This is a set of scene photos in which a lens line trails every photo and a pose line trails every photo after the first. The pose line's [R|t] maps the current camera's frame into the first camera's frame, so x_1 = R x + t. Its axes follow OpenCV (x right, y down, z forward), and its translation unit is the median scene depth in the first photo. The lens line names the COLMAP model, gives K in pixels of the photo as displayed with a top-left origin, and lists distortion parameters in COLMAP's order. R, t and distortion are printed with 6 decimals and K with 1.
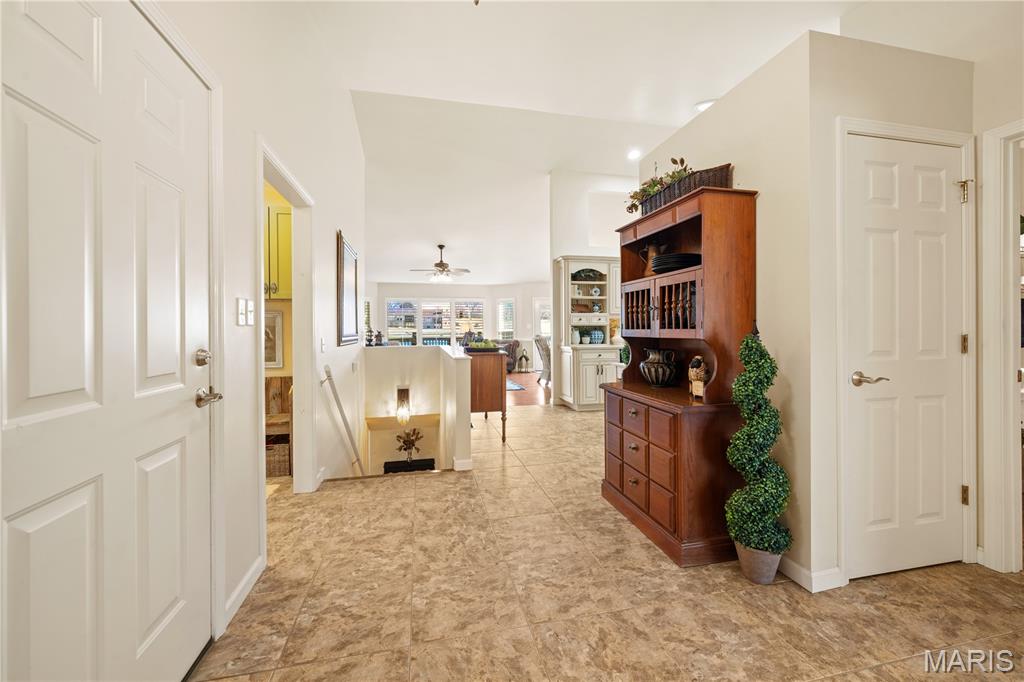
lens RADIAL K [[399.4, 0, 501.1], [0, 399.4, 332.9], [0, 0, 1]] dist [-0.003012, 0.000816]
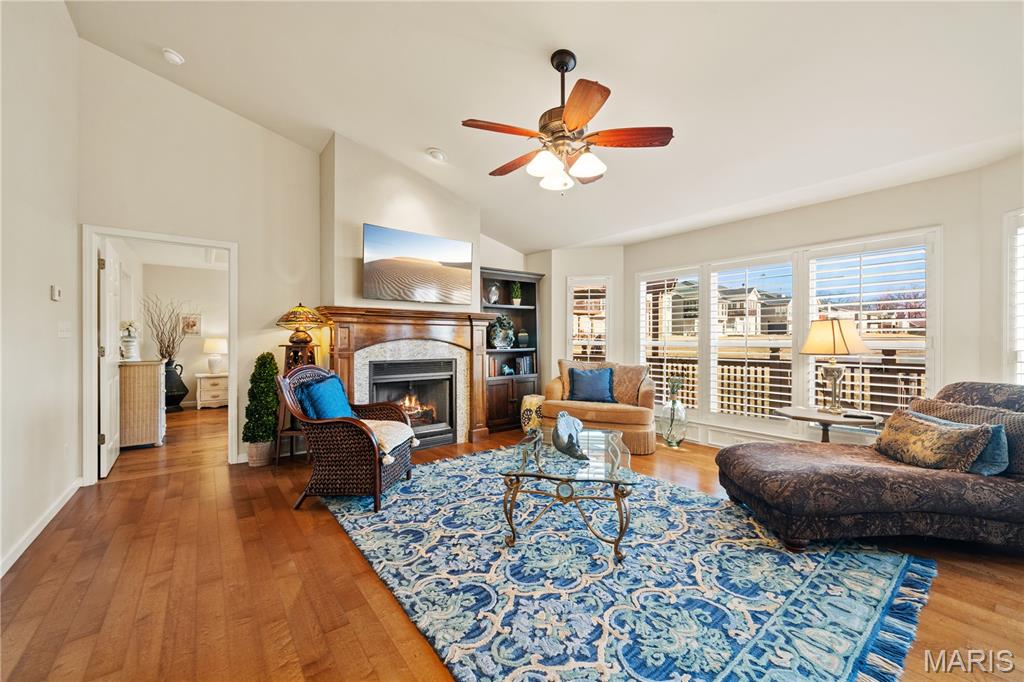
lens RADIAL K [[404.1, 0, 510.7], [0, 404.1, 341.5], [0, 0, 1]] dist [-0.004227, 0.001586]
pose [[0.436056, 0.009082, -0.899874, 0.150831], [-0.010651, 0.999931, 0.004931, -0.012814], [0.899856, 0.007435, 0.436123, 1.211771]]
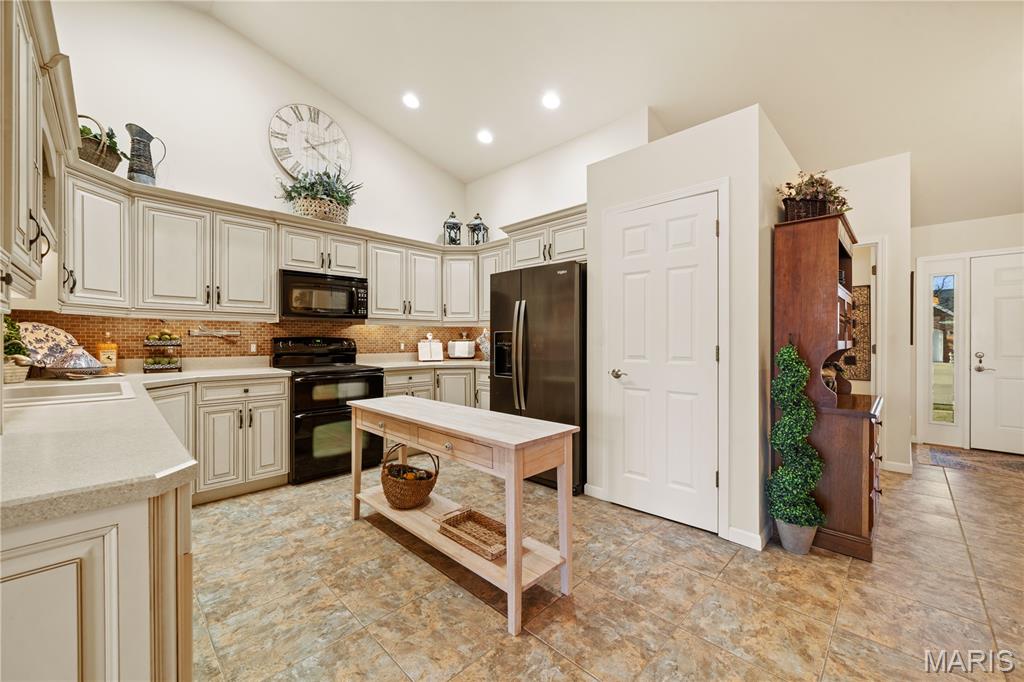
lens RADIAL K [[399.4, 0, 515.0], [0, 399.4, 338.8], [0, 0, 1]] dist [-0.003012, 0.000816]
pose [[-0.563083, 0.016213, 0.826241, 0.004664], [0.013718, 0.999853, -0.010271, -0.001978], [-0.826287, 0.005551, -0.563223, 0.934401]]
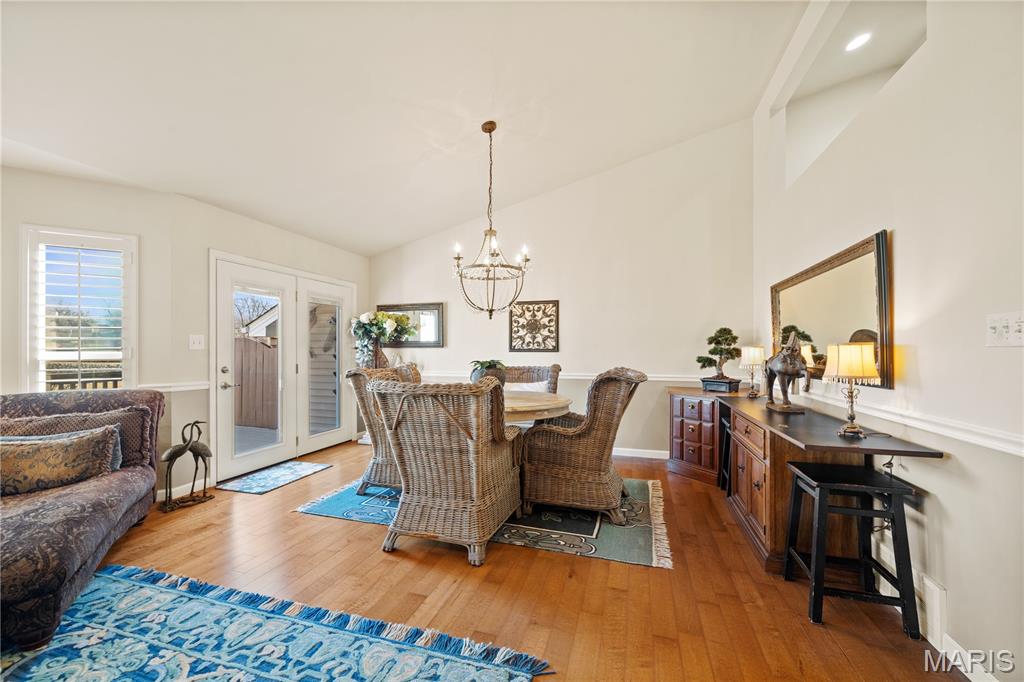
lens RADIAL K [[404.1, 0, 511.0], [0, 404.1, 350.2], [0, 0, 1]] dist [-0.004227, 0.001586]
pose [[0.482067, 0.007200, 0.876105, -0.158489], [0.003763, 0.999940, -0.010289, -0.011000], [-0.876126, 0.008257, 0.482011, 1.208103]]
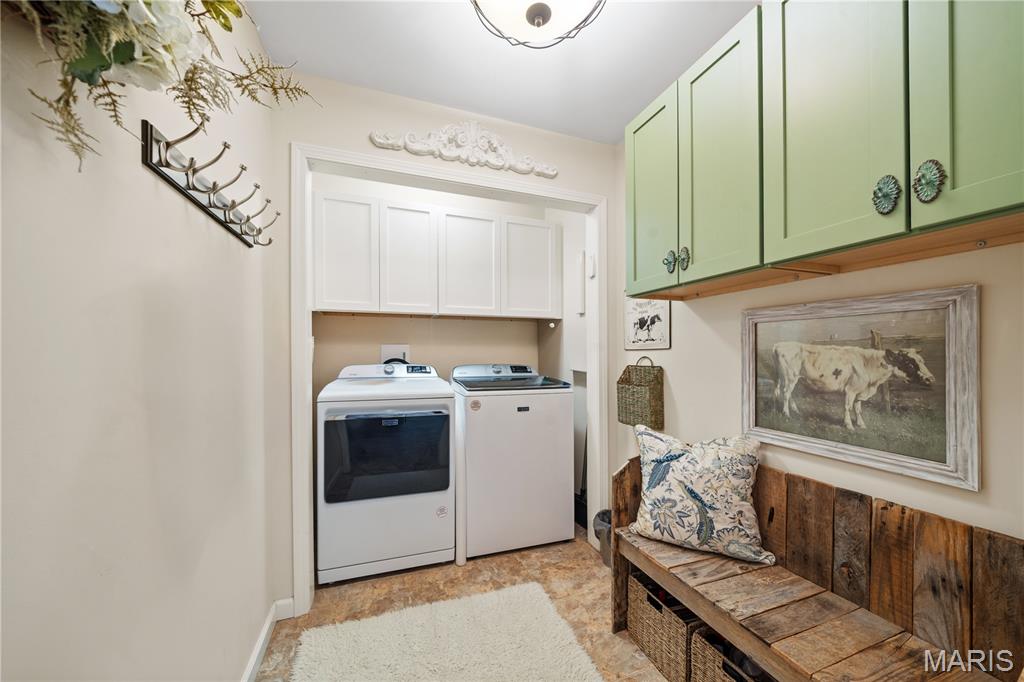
lens RADIAL K [[375.8, 0, 515.9], [0, 375.8, 352.8], [0, 0, 1]] dist [-0.000831, 0.000200]
pose [[0.148586, 0.006303, -0.988879, -0.214051], [-0.015862, 0.999866, 0.003990, -0.002223], [0.988772, 0.015093, 0.148666, 0.405286]]
